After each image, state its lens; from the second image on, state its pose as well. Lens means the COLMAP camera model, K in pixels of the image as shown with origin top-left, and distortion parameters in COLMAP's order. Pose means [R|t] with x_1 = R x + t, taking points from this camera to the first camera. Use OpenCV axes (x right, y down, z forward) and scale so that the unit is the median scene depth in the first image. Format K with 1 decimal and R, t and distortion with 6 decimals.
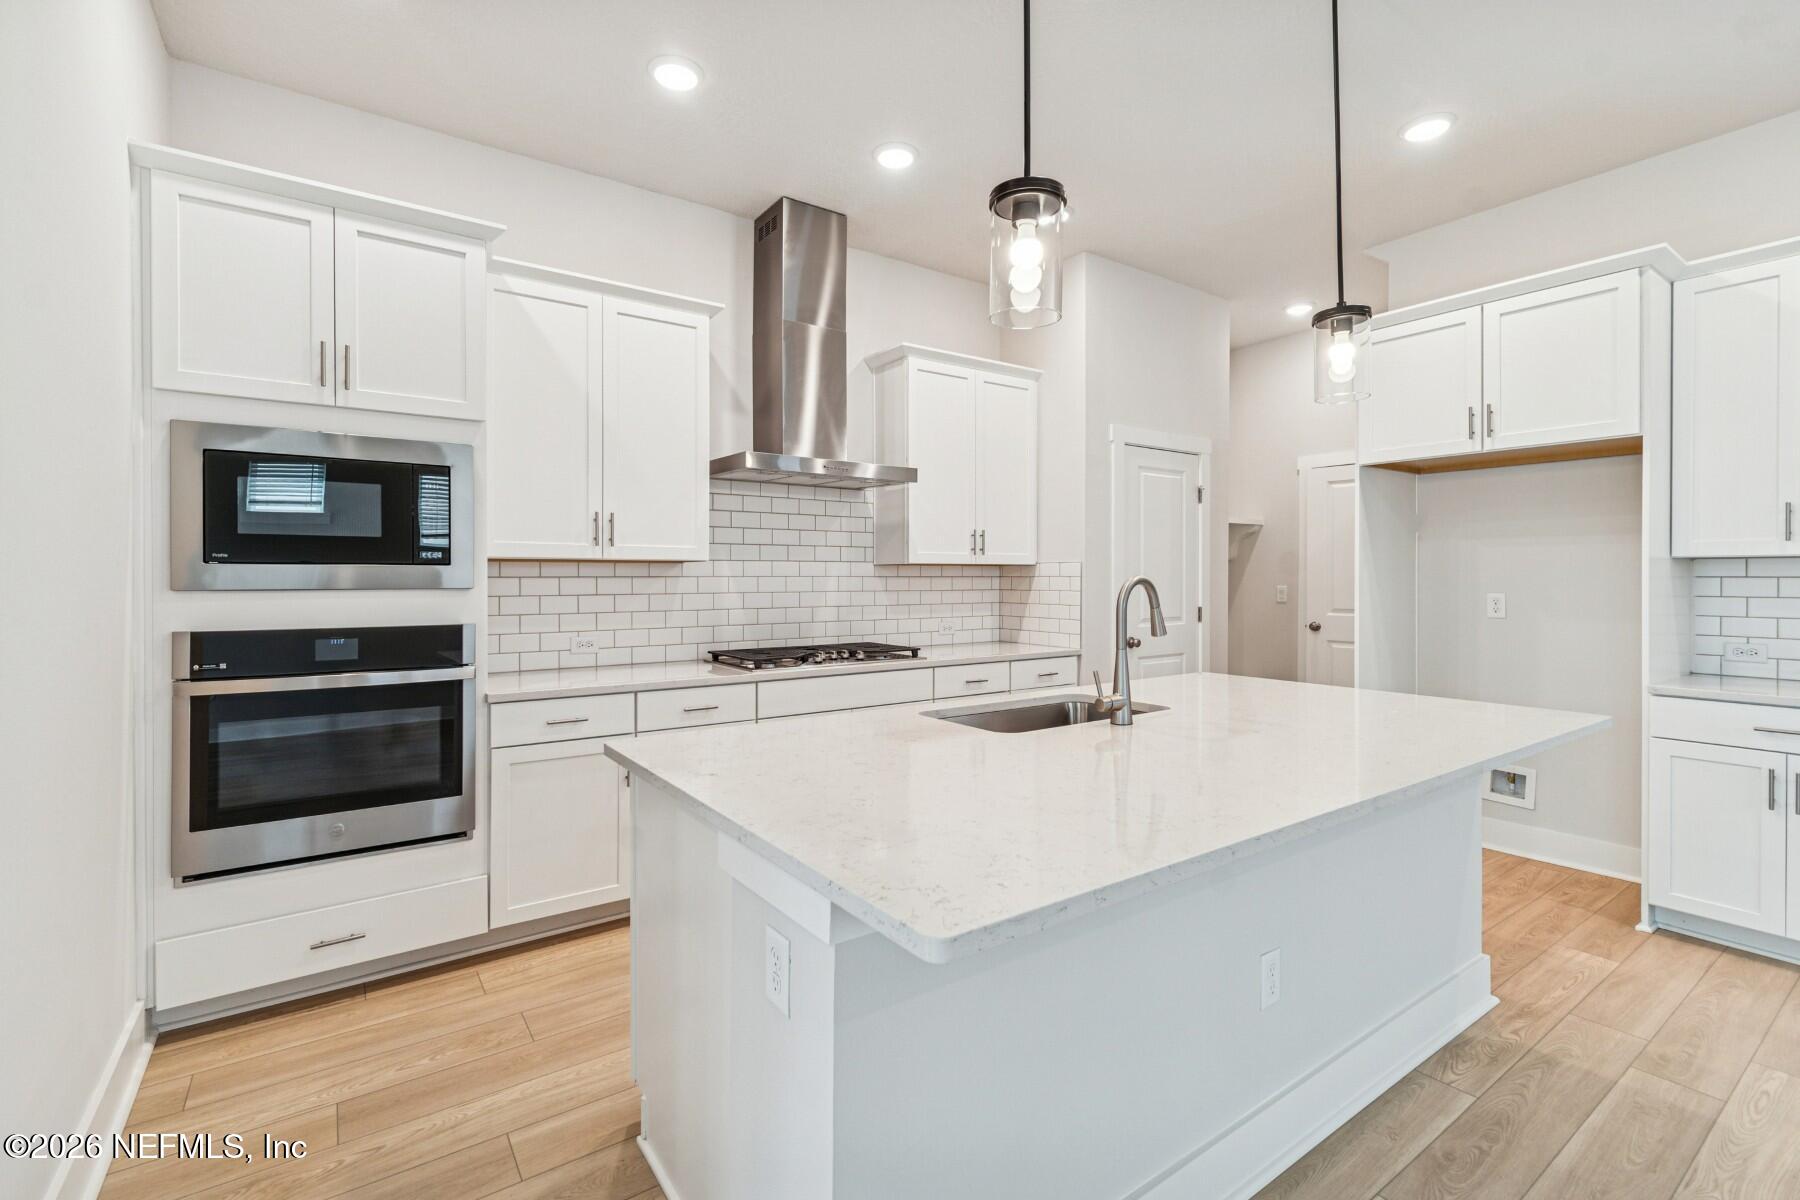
lens RADIAL K [[798.2, 0, 887.5], [0, 798.2, 581.5], [0, 0, 1]] dist [0.001156, -0.003595]
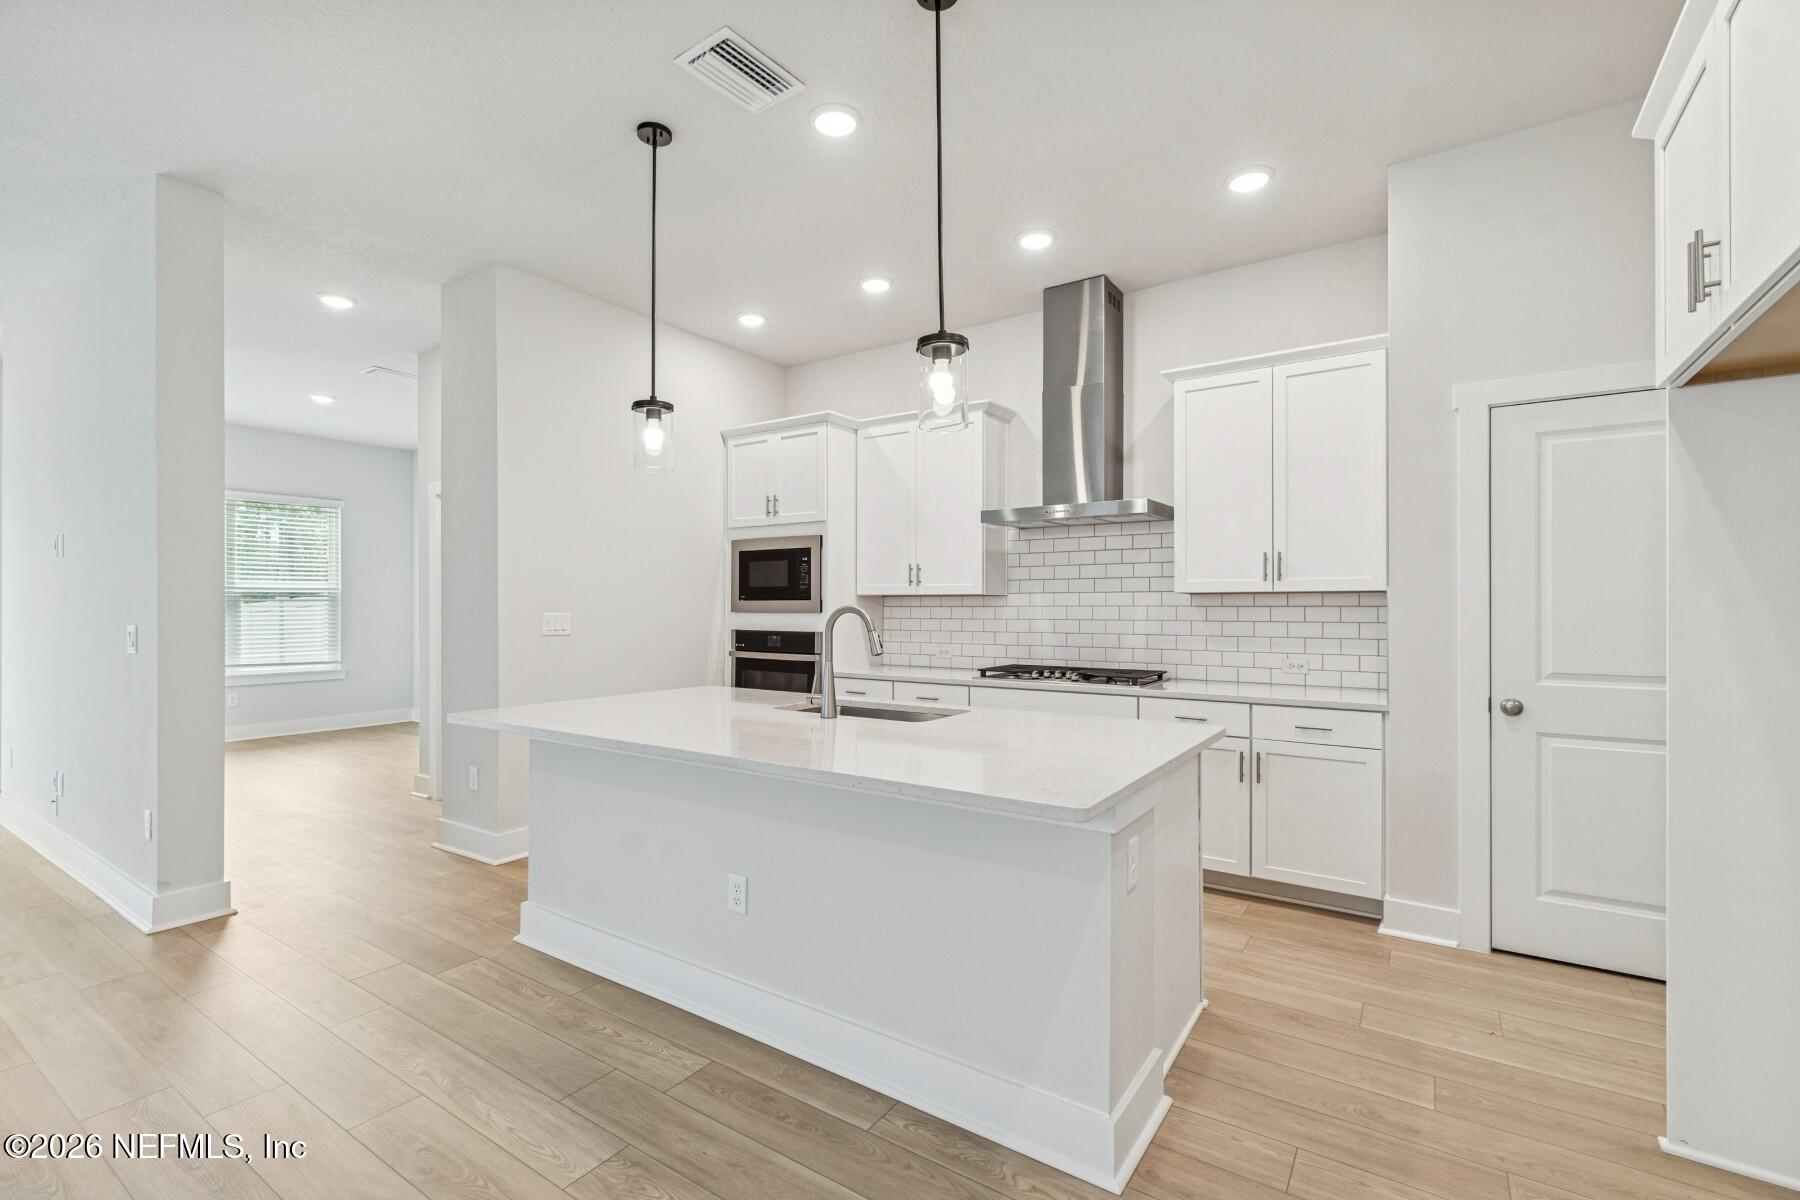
lens RADIAL K [[798.2, 0, 894.7], [0, 798.2, 610.8], [0, 0, 1]] dist [0.001156, -0.003595]
pose [[0.353757, 0.002444, -0.935334, 0.919401], [-0.006992, 0.999976, -0.000032, 0.002682], [0.935311, 0.006551, 0.353766, 0.372360]]
